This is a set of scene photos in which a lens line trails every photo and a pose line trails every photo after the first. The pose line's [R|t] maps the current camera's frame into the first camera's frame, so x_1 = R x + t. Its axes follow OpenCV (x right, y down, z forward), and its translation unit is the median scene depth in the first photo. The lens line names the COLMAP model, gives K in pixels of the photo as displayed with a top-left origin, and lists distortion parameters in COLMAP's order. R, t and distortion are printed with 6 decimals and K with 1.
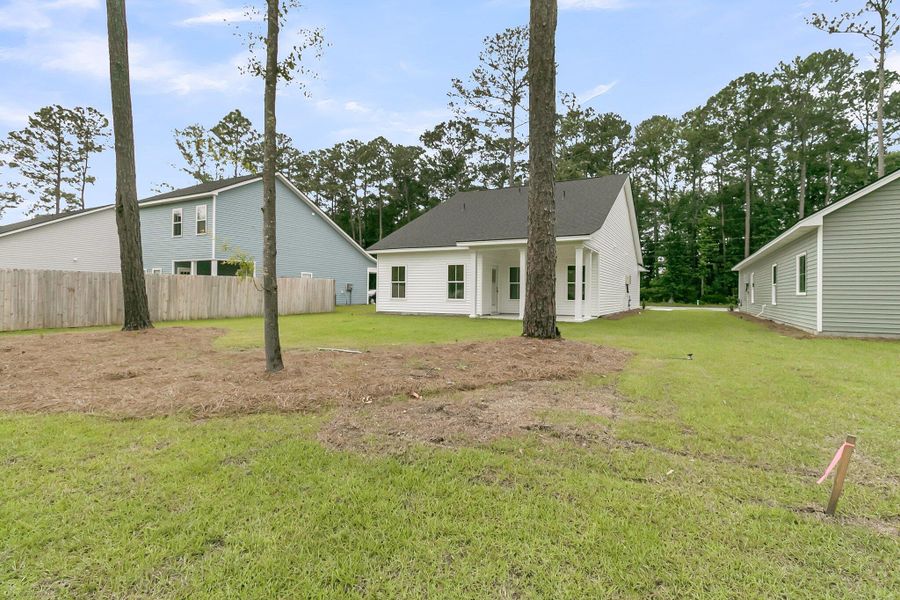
lens RADIAL K [[435.0, 0, 457.2], [0, 435.0, 275.2], [0, 0, 1]] dist [0.007972, 0.000937]
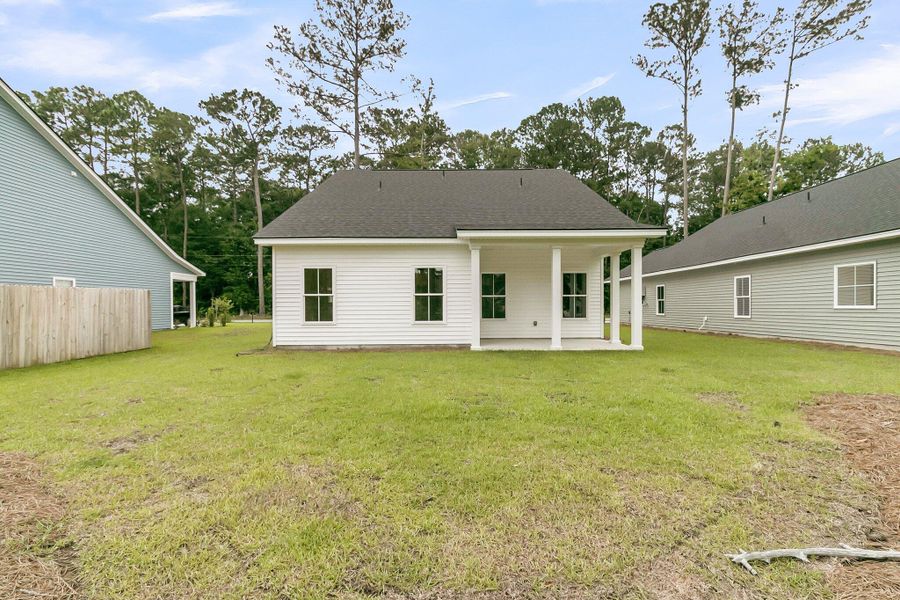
lens RADIAL K [[444.7, 0, 450.0], [0, 444.7, 300.0], [0, 0, 1]] dist [0.004585, 0.001358]
pose [[0.877954, -0.006151, 0.478705, -0.079887], [-0.006403, 0.999677, 0.024589, 0.001854], [-0.478701, -0.024653, 0.877632, 0.112718]]
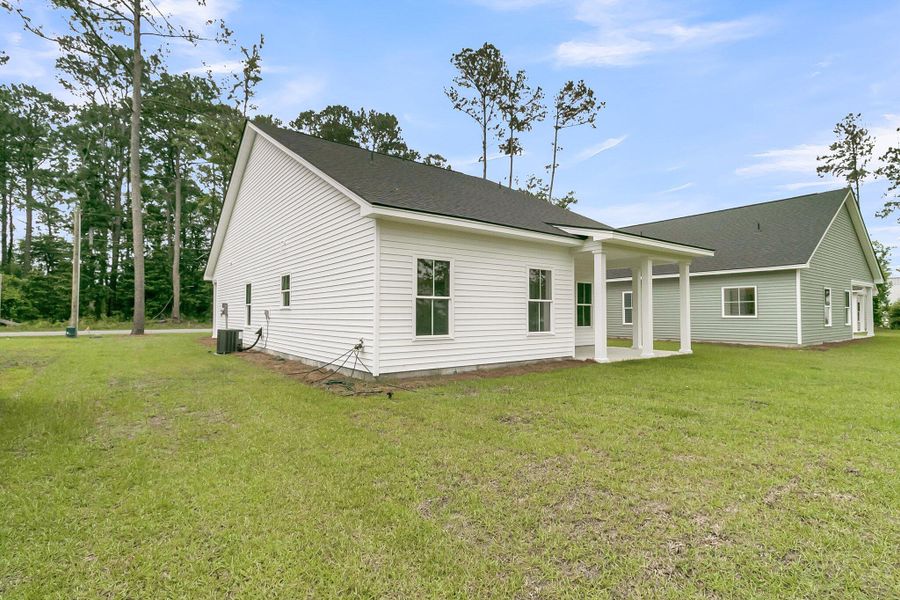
lens RADIAL K [[421.6, 0, 450.0], [0, 421.6, 300.0], [0, 0, 1]] dist [0.000959, -0.000058]
pose [[0.415127, 0.012285, 0.909681, -0.147274], [-0.045306, 0.998947, 0.007184, 0.004269], [-0.908635, -0.044196, 0.415247, 0.242953]]
